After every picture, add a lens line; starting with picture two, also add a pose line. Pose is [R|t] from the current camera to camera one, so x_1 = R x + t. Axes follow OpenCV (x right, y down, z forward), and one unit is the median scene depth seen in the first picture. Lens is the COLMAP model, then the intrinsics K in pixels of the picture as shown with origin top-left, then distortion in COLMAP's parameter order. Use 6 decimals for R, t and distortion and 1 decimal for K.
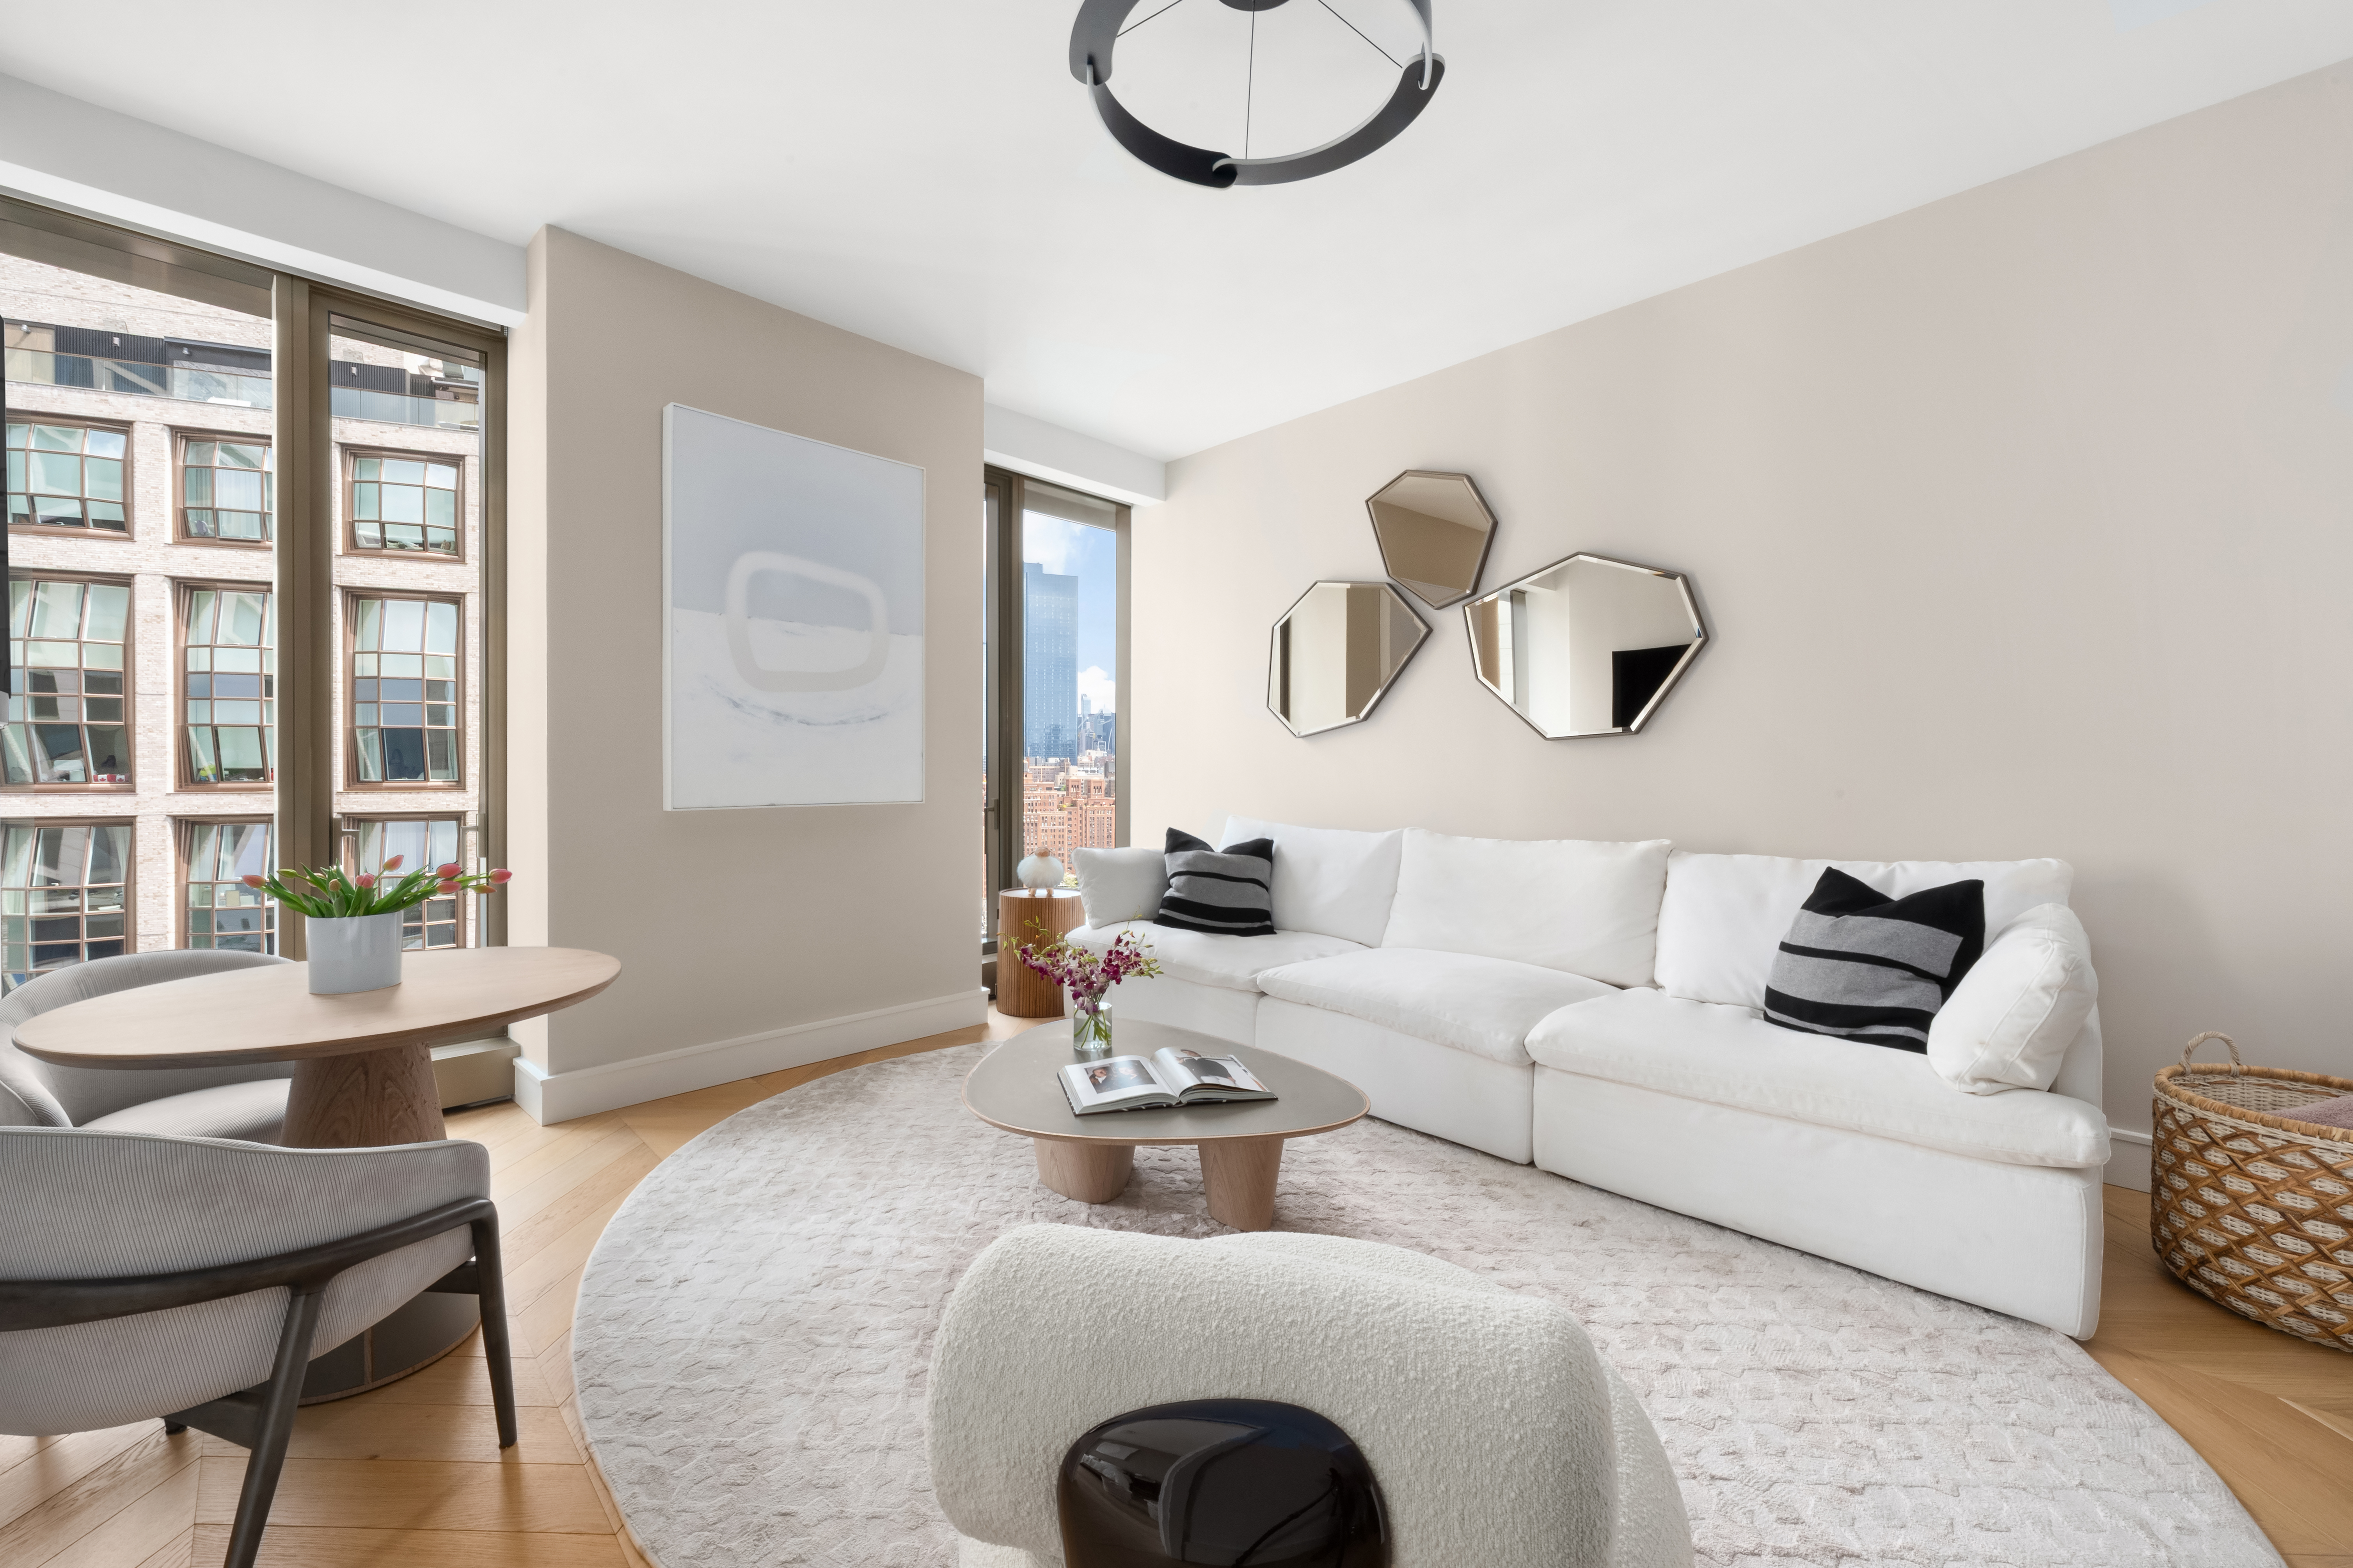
lens RADIAL K [[964.5, 0, 1168.7], [0, 964.5, 782.2], [0, 0, 1]] dist [-0.000742, -0.000098]
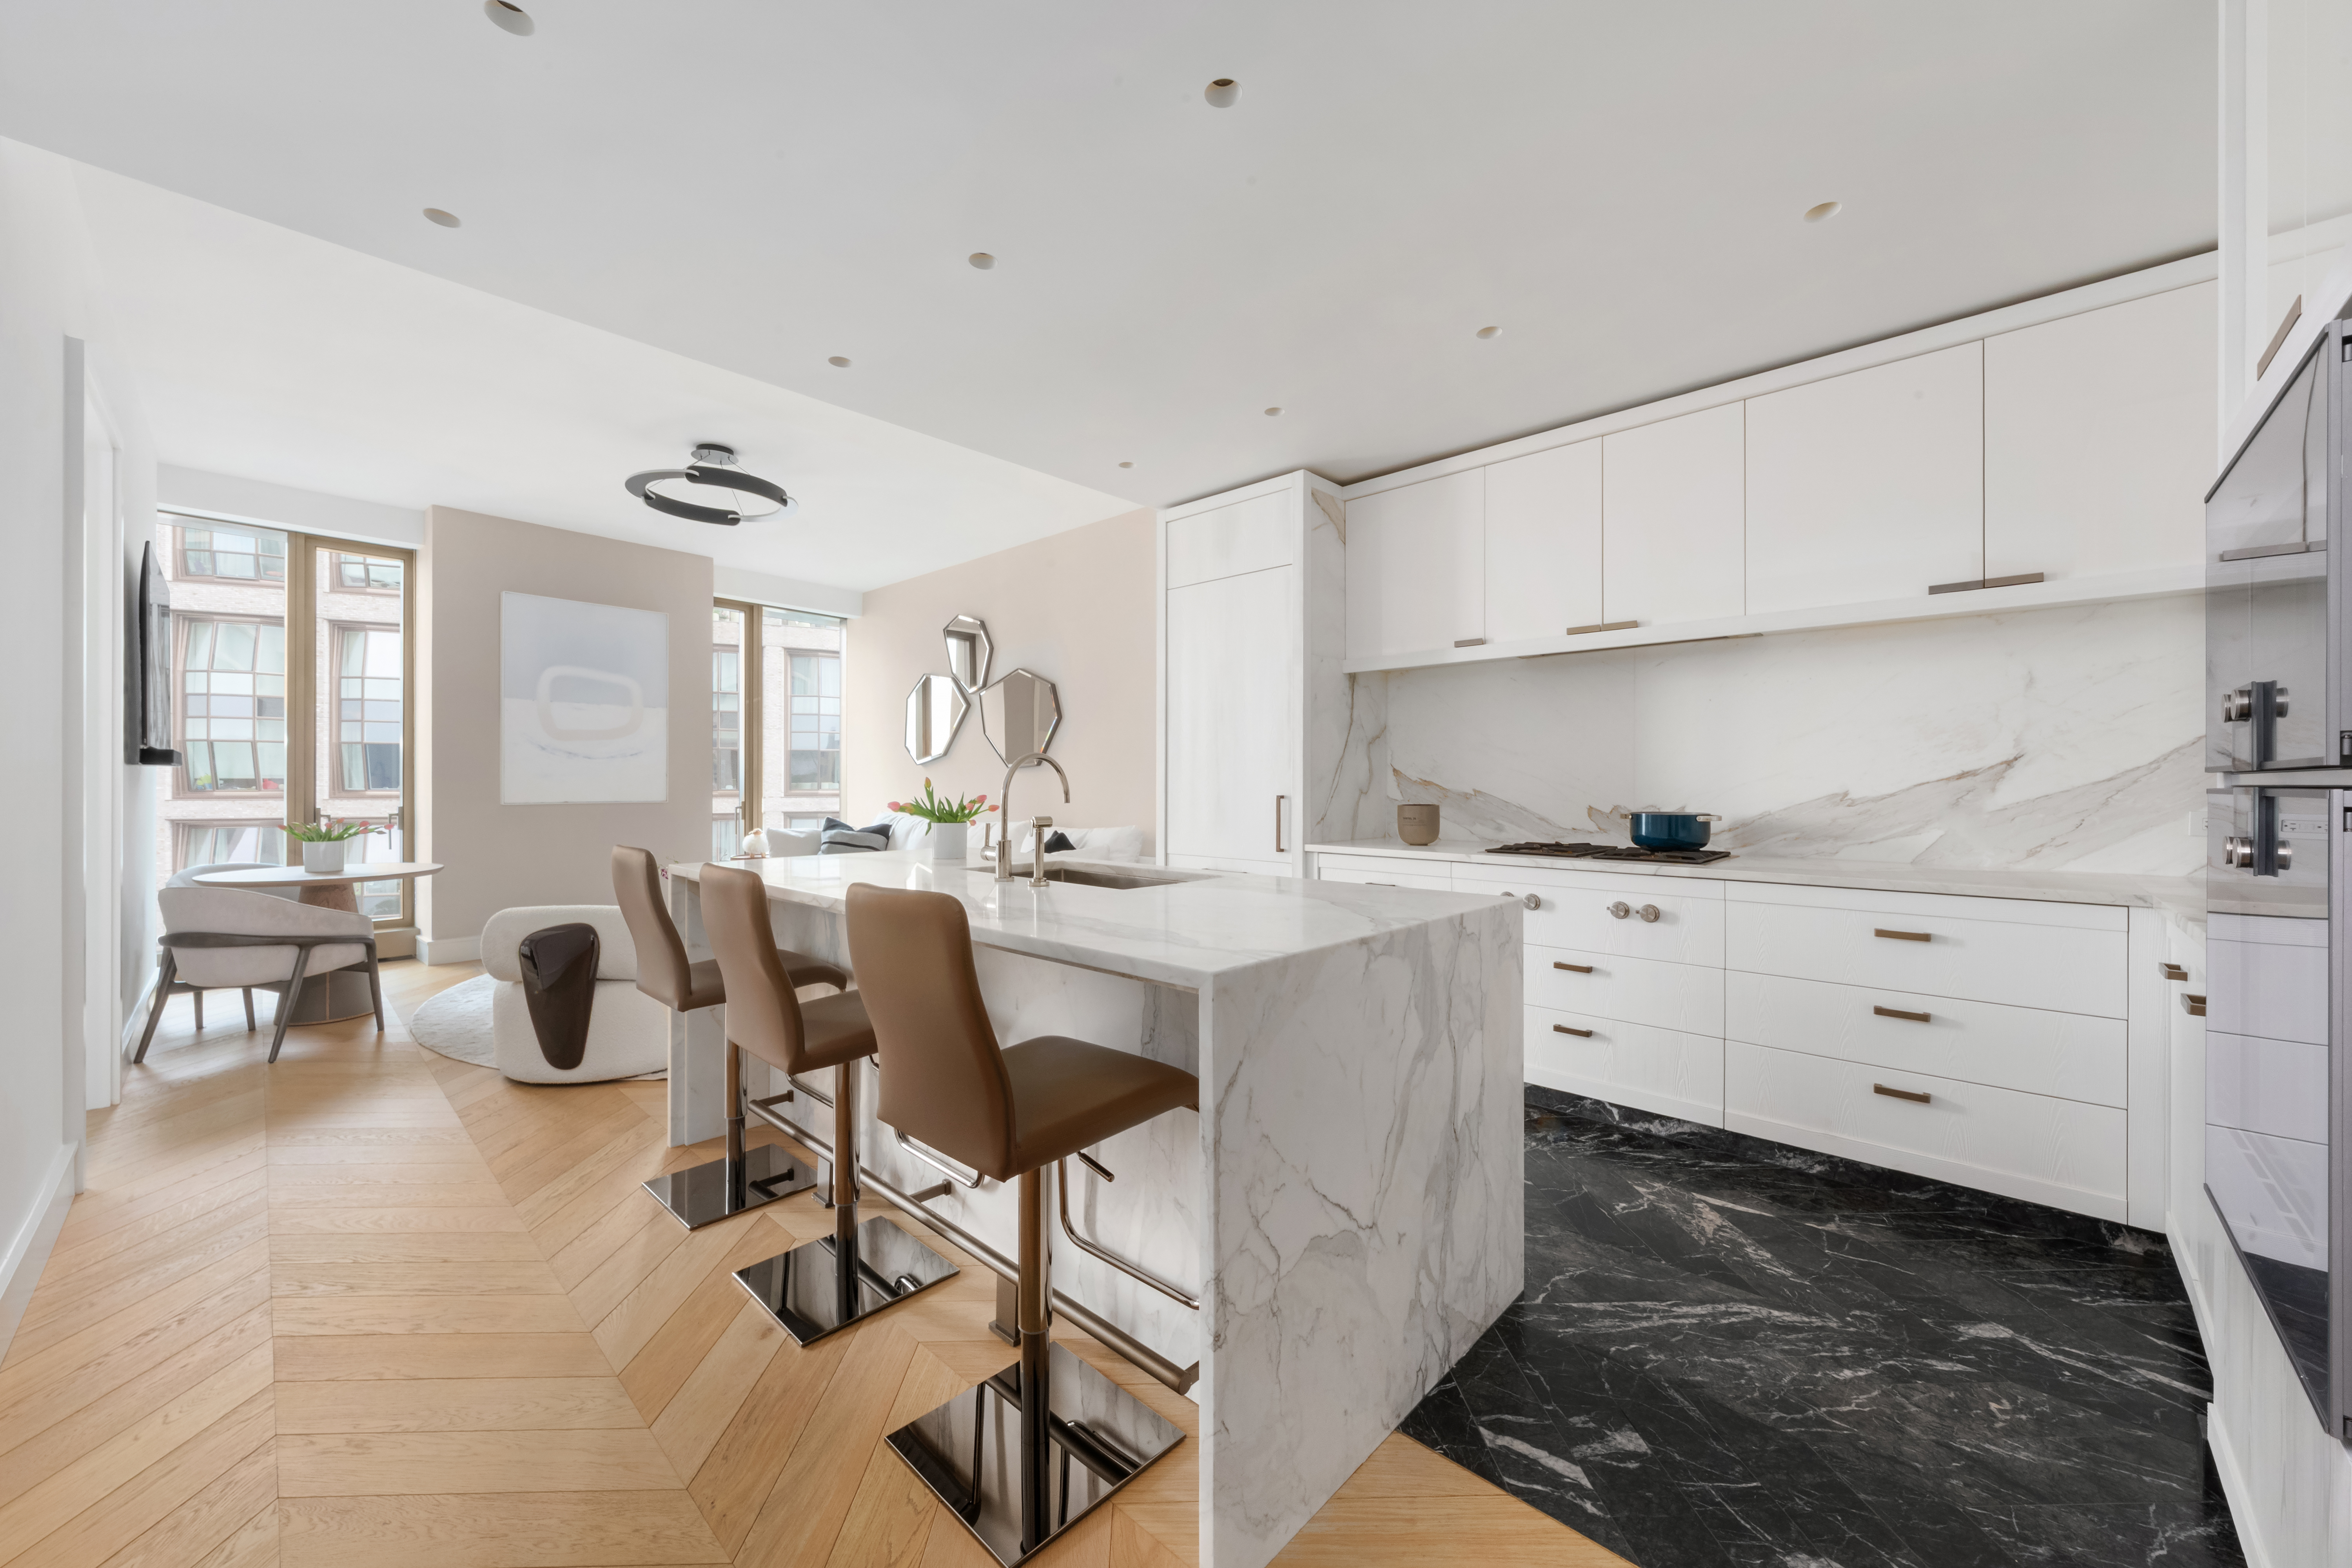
lens RADIAL K [[877.4, 0, 1176.2], [0, 877.4, 789.2], [0, 0, 1]] dist [-0.001718, -0.000238]
pose [[0.998206, 0.003796, 0.059755, 0.523506], [-0.003492, 0.999980, -0.005194, 0.002590], [-0.059773, 0.004976, 0.998200, -0.597690]]
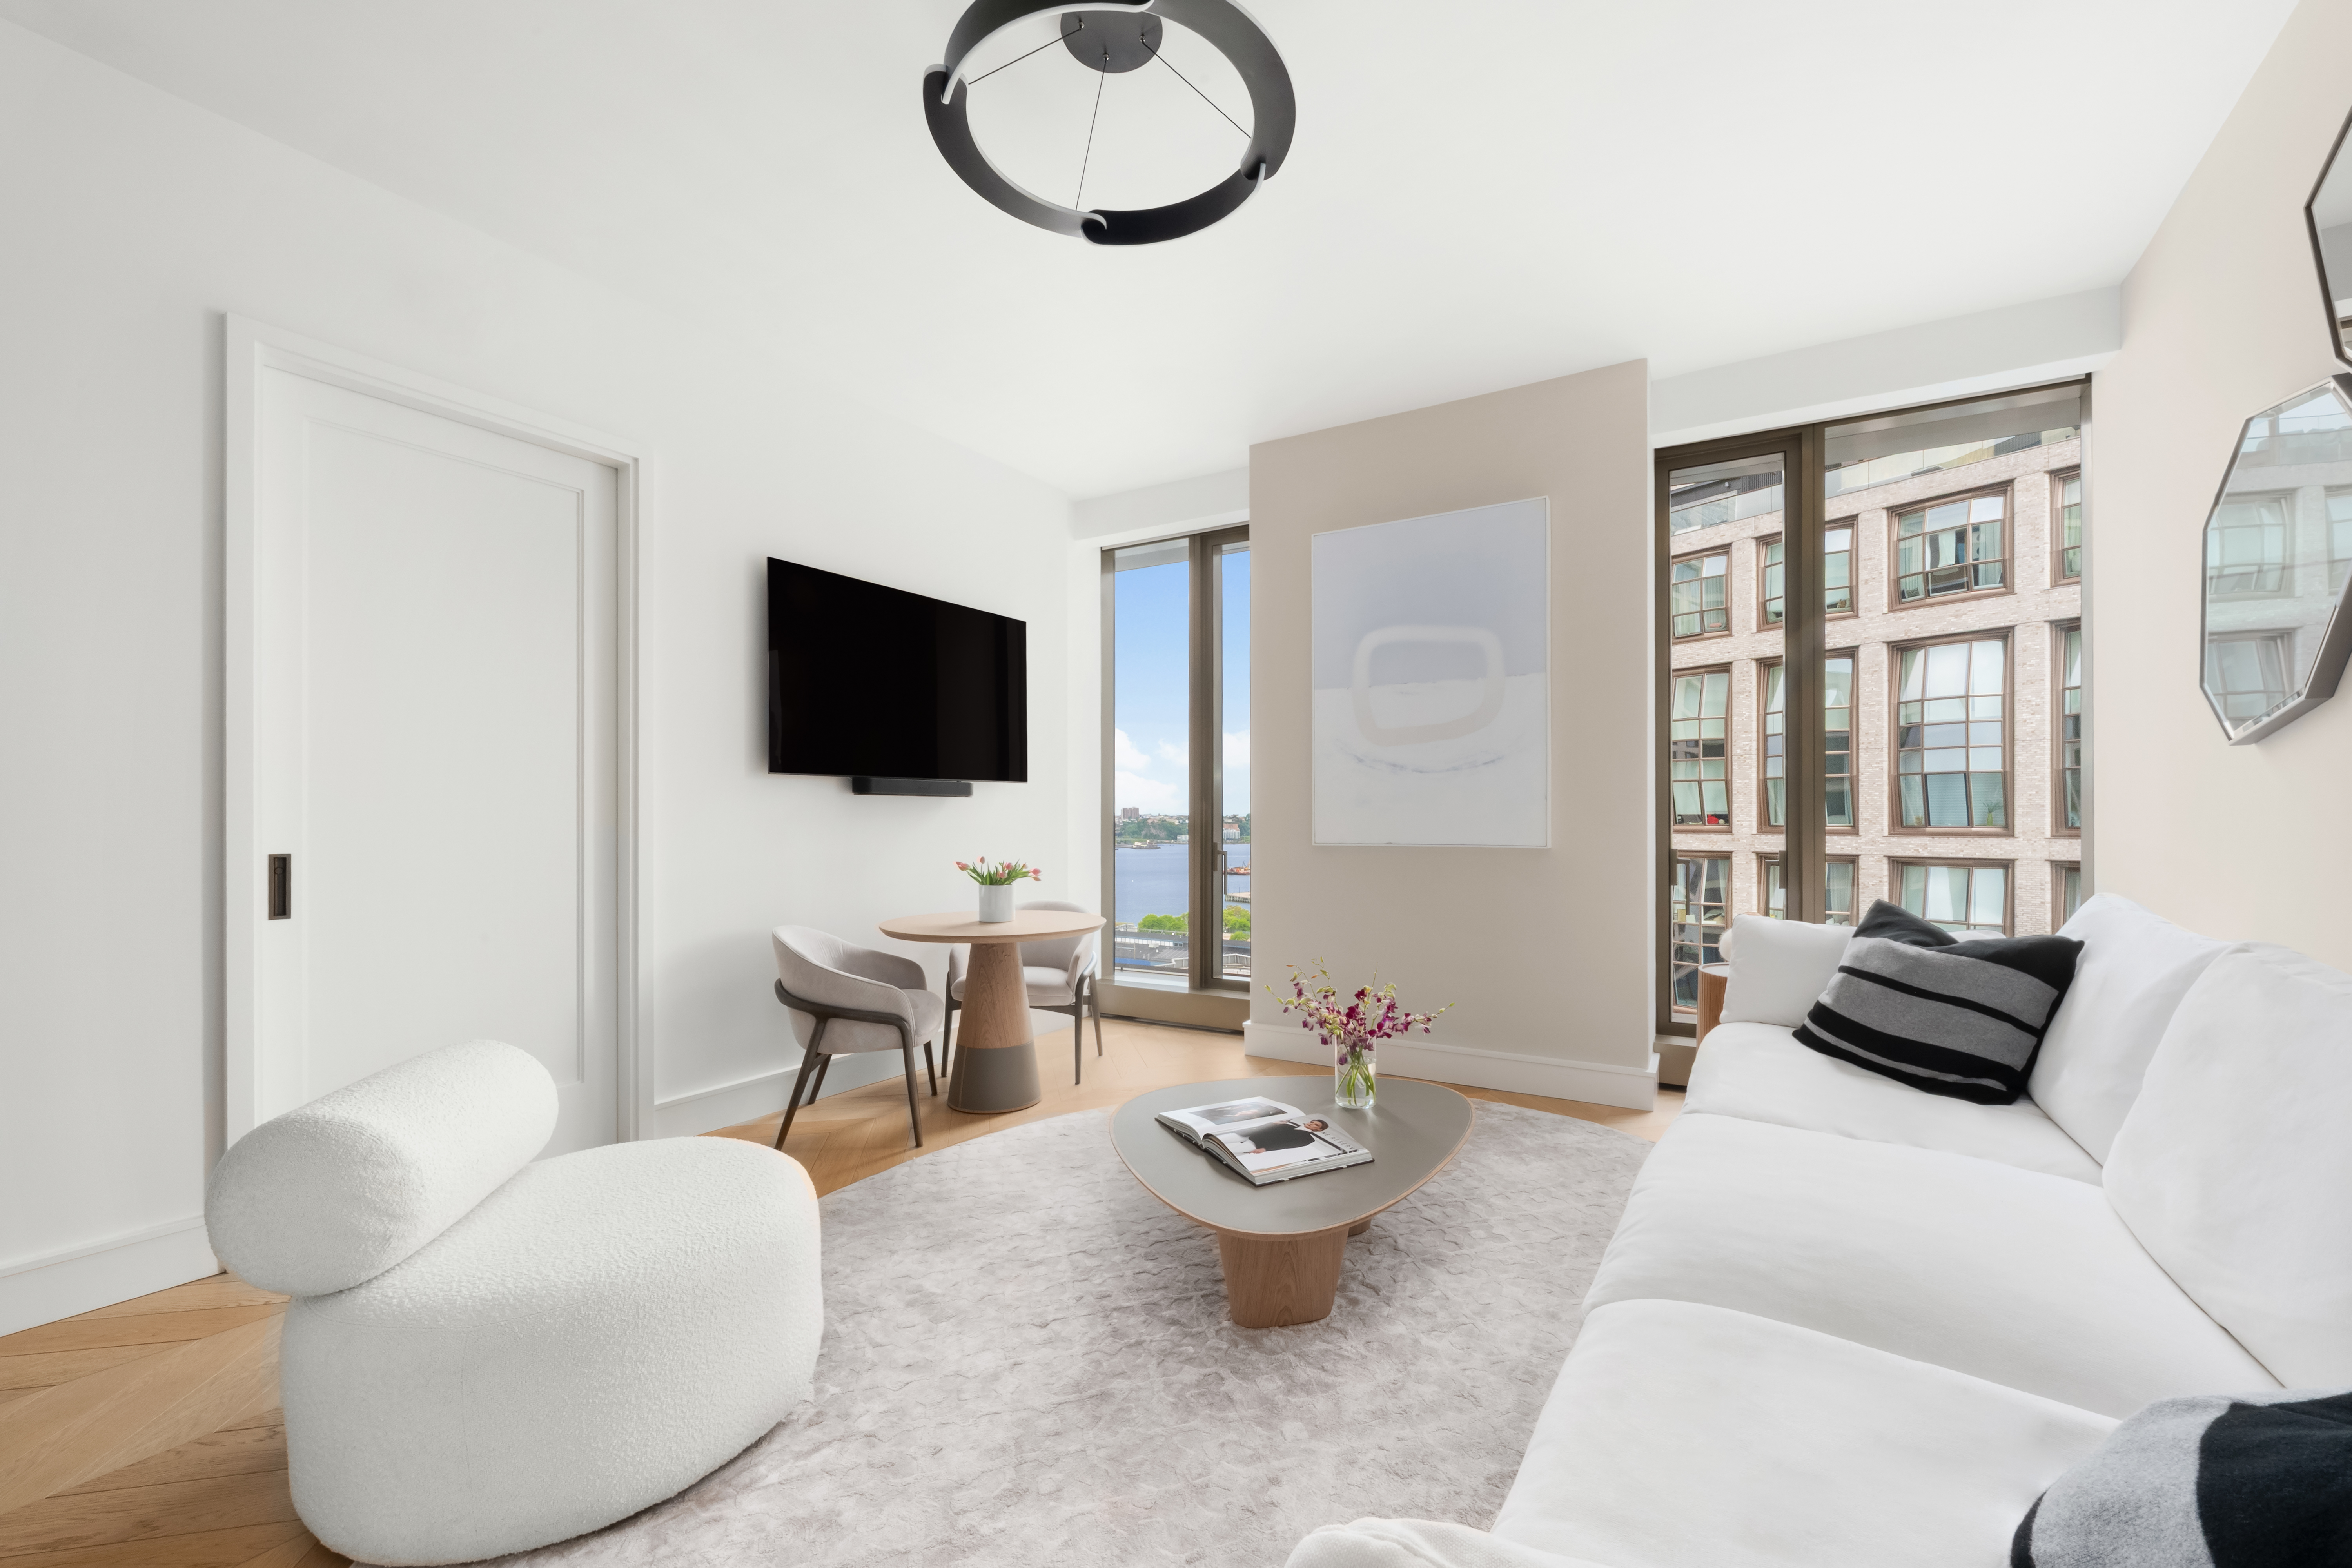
lens RADIAL K [[926.7, 0, 1172.5], [0, 926.7, 809.0], [0, 0, 1]] dist [-0.003004, -0.000097]
pose [[0.223115, -0.006929, -0.974768, 0.492668], [-0.012302, 0.999875, -0.009923, -0.003146], [0.974715, 0.014205, 0.223002, 0.393217]]
